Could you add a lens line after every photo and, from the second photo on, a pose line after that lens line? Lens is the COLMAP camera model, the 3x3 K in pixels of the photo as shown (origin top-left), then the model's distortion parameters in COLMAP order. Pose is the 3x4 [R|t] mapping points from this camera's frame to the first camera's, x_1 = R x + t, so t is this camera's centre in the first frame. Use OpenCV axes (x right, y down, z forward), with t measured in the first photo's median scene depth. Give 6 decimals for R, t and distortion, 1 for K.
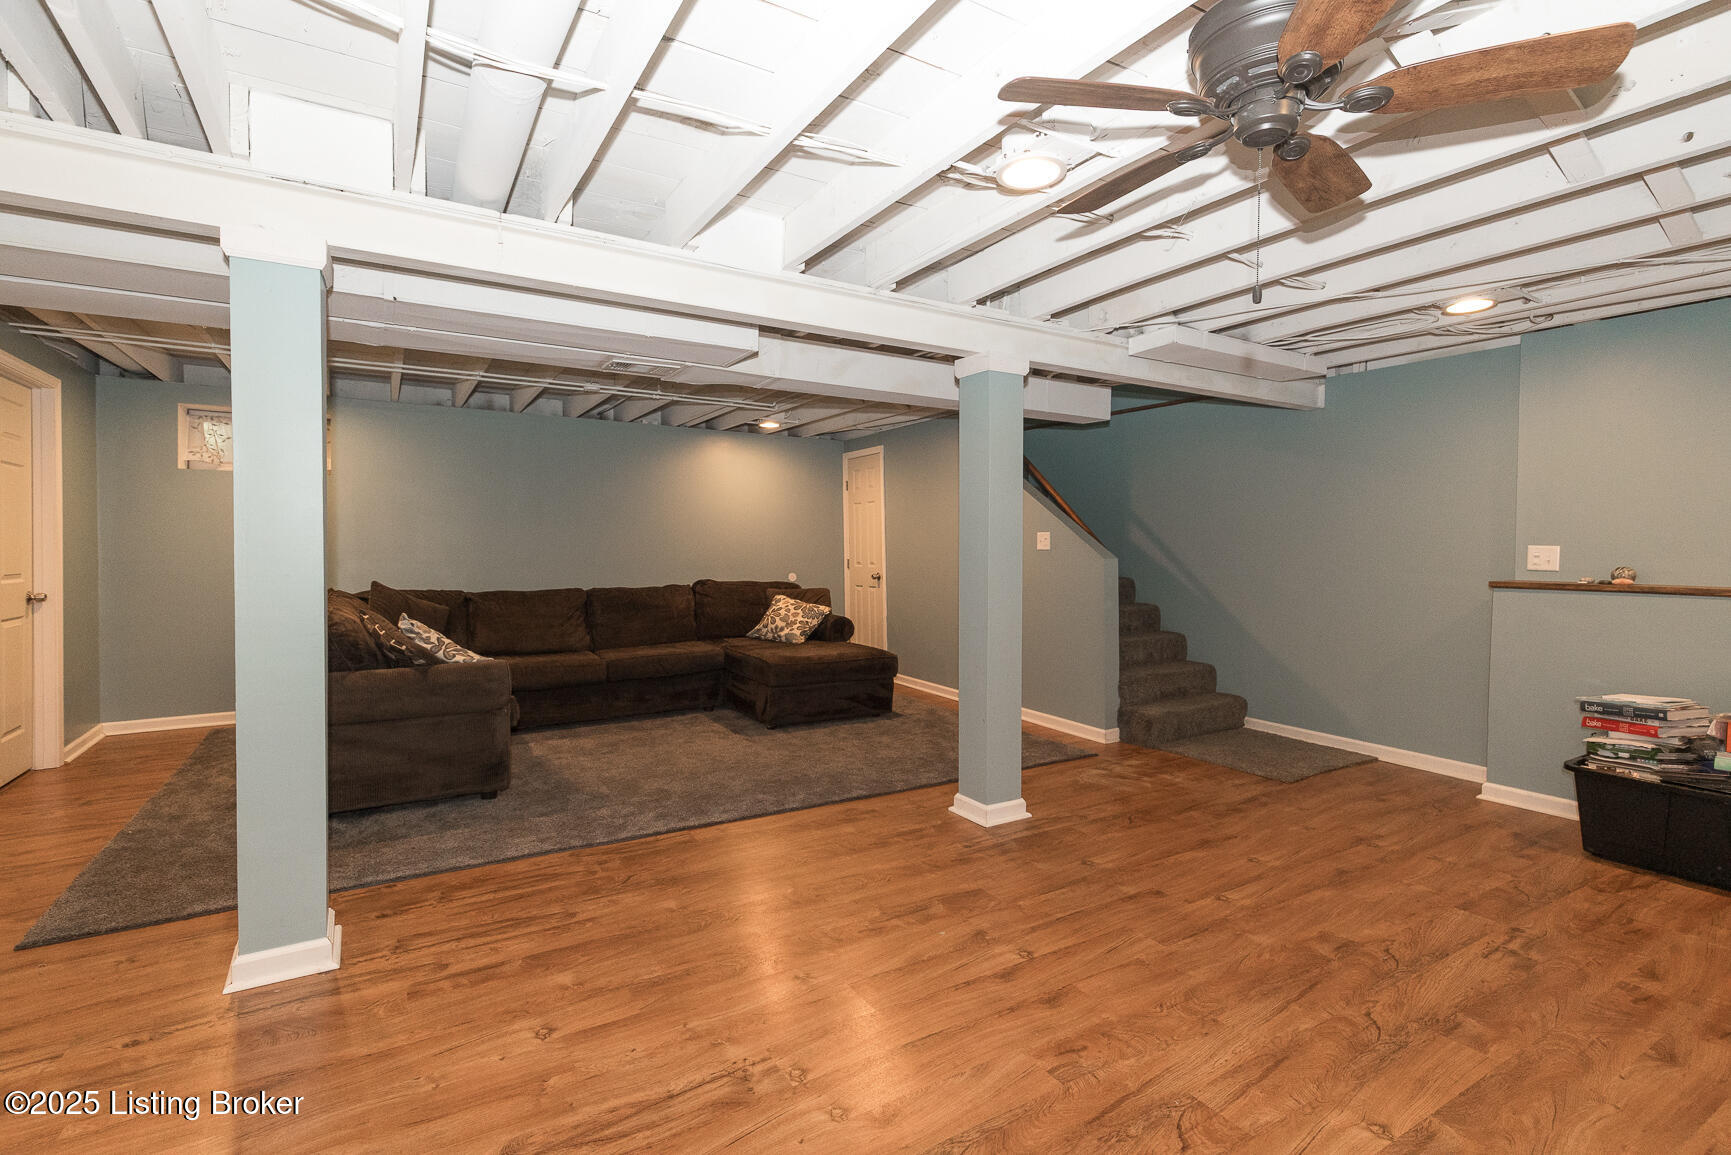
lens RADIAL K [[784.0, 0, 863.0], [0, 784.0, 565.5], [0, 0, 1]] dist [0.011283, -0.002466]
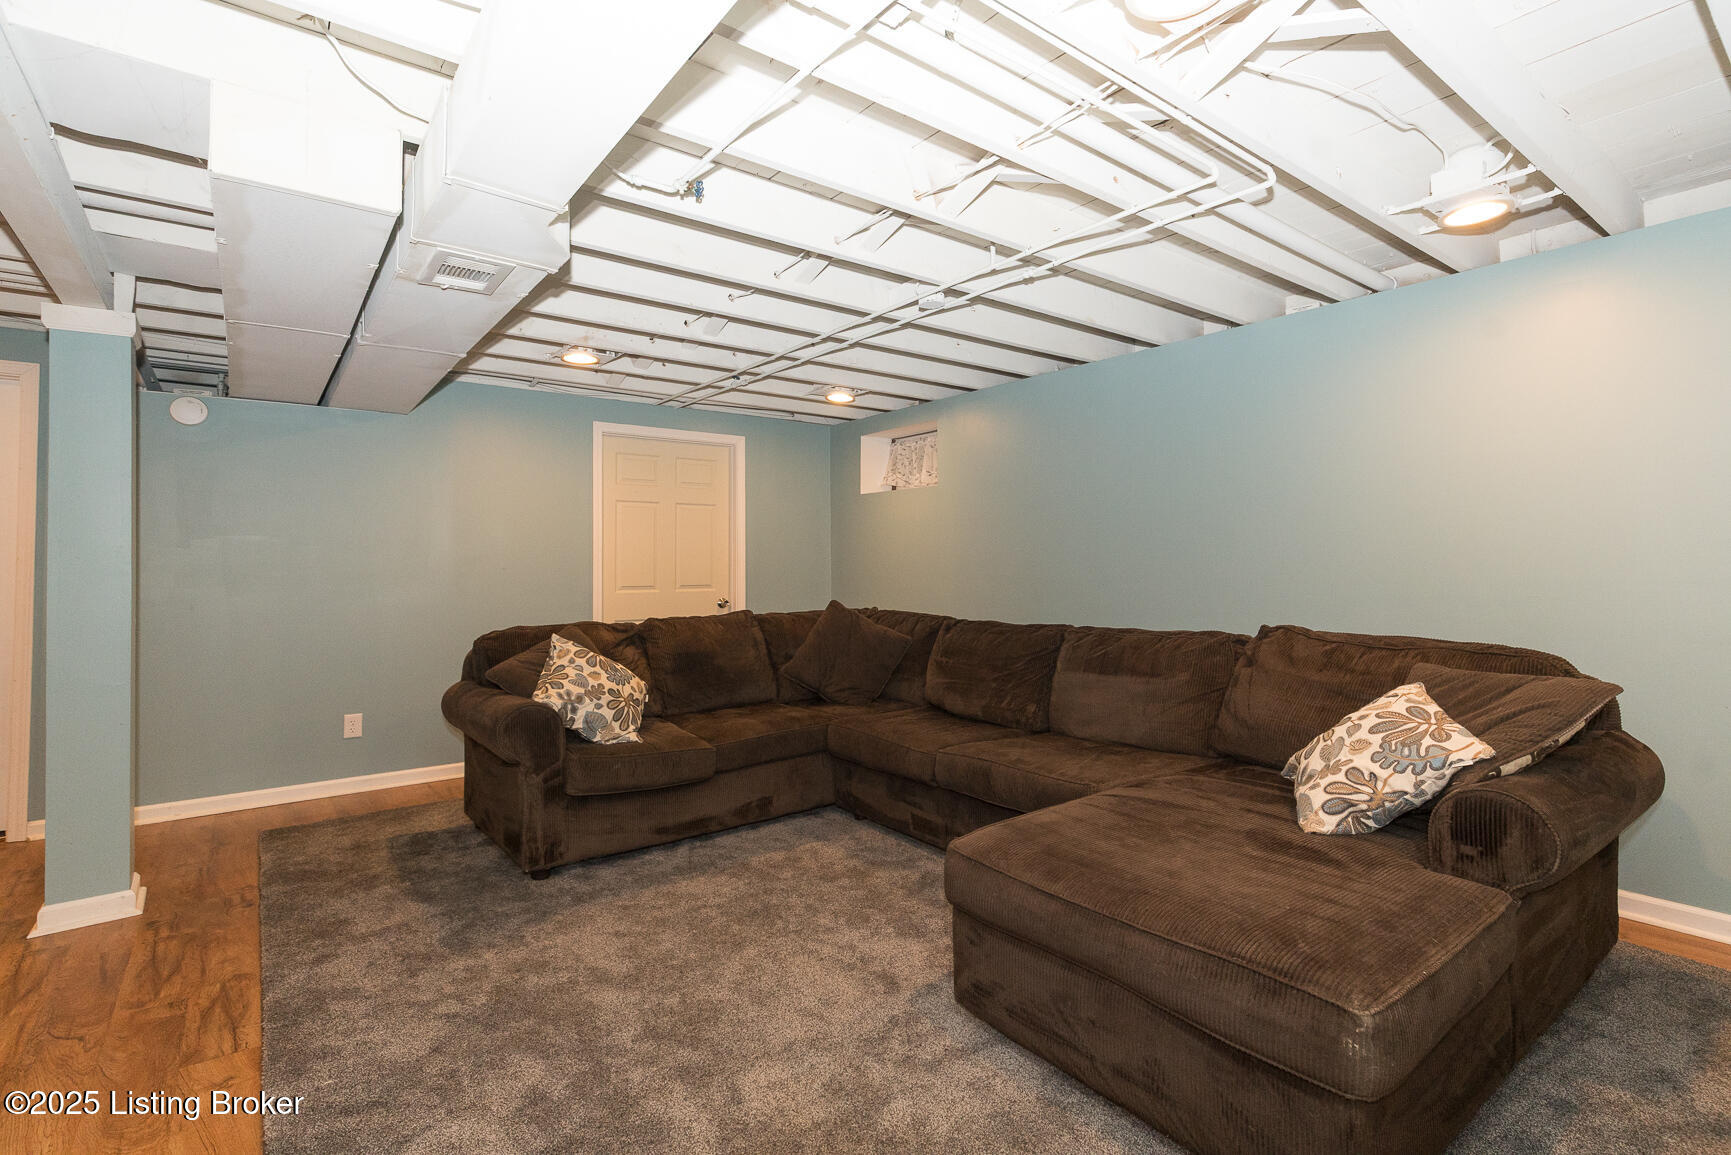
lens RADIAL K [[809.4, 0, 859.4], [0, 809.4, 564.2], [0, 0, 1]] dist [-0.001384, 0.000128]
pose [[0.116816, -0.010178, -0.993101, 0.409736], [-0.008409, 0.999902, -0.011236, -0.016584], [0.993118, 0.009664, 0.116719, 1.315399]]
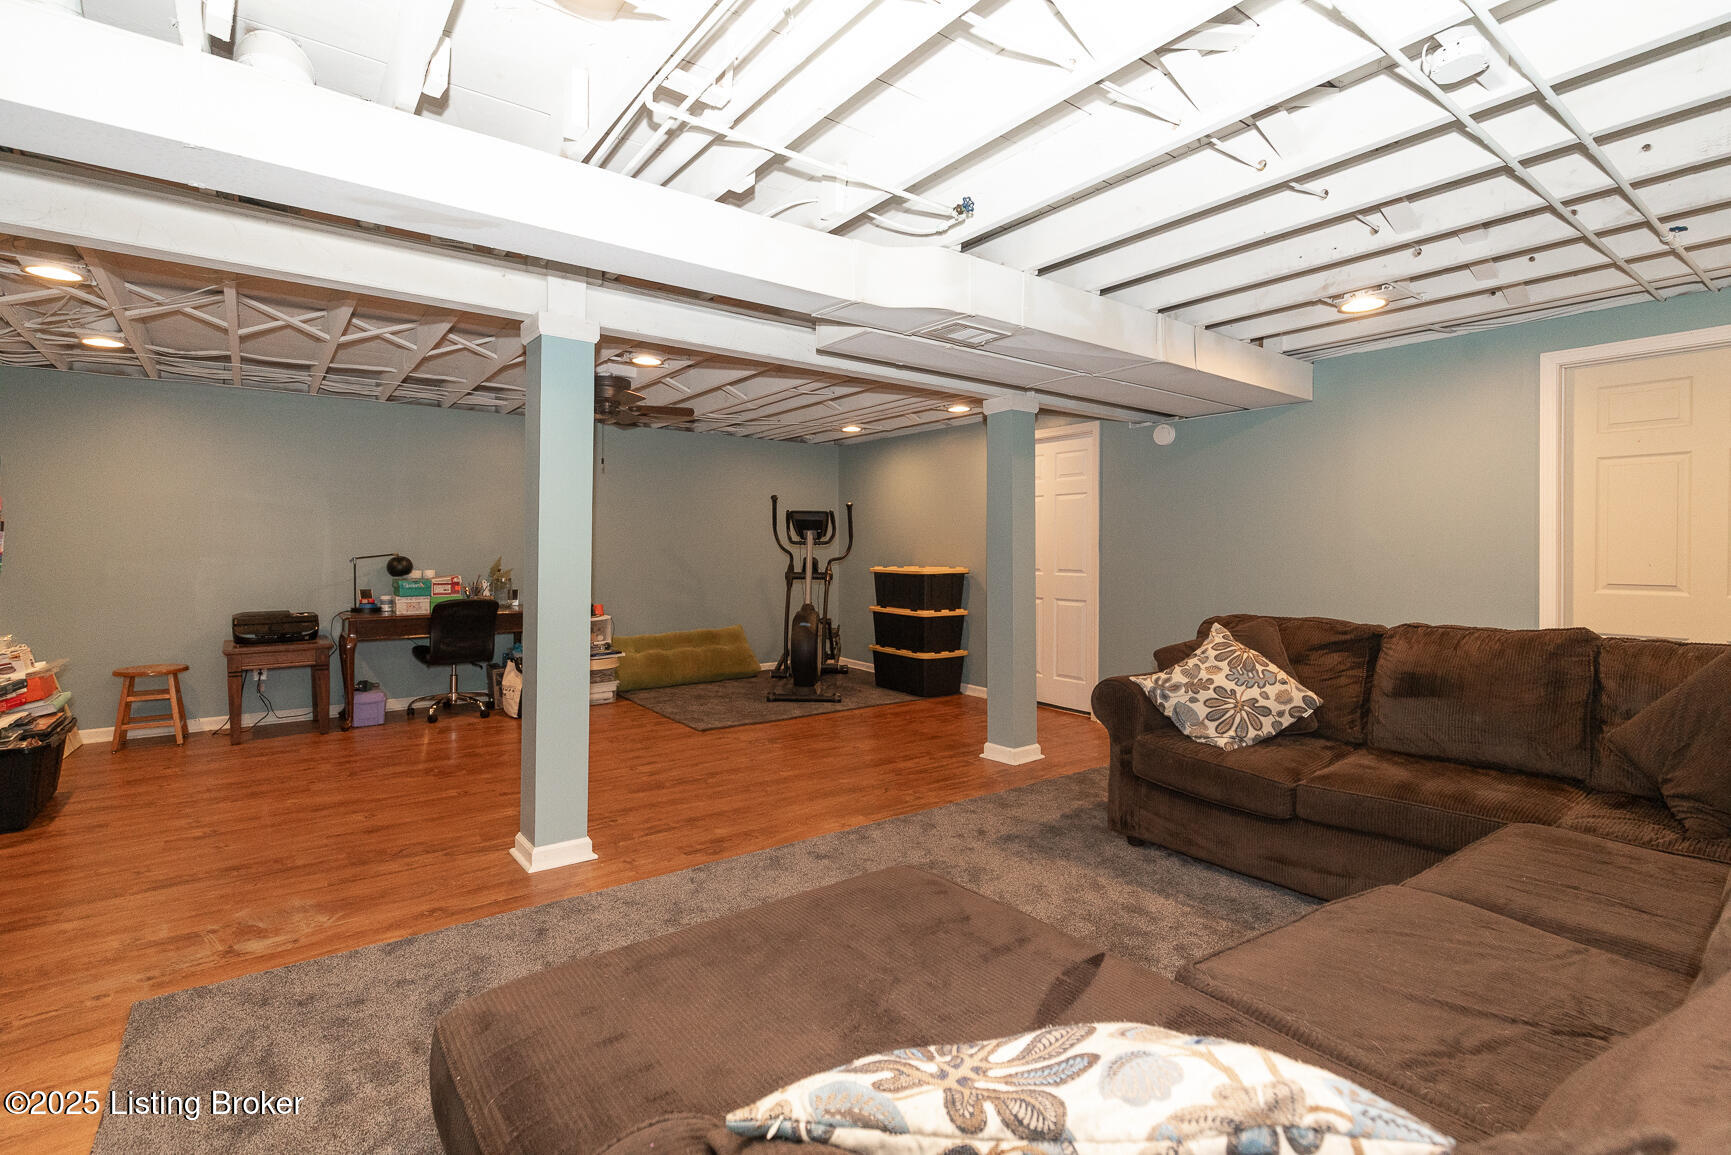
lens RADIAL K [[784.0, 0, 856.8], [0, 784.0, 581.2], [0, 0, 1]] dist [0.011283, -0.002466]
pose [[-0.993477, -0.002041, -0.114011, -0.073974], [-0.007343, 0.998910, 0.046104, -0.029520], [0.113793, 0.046641, -0.992409, 1.932226]]
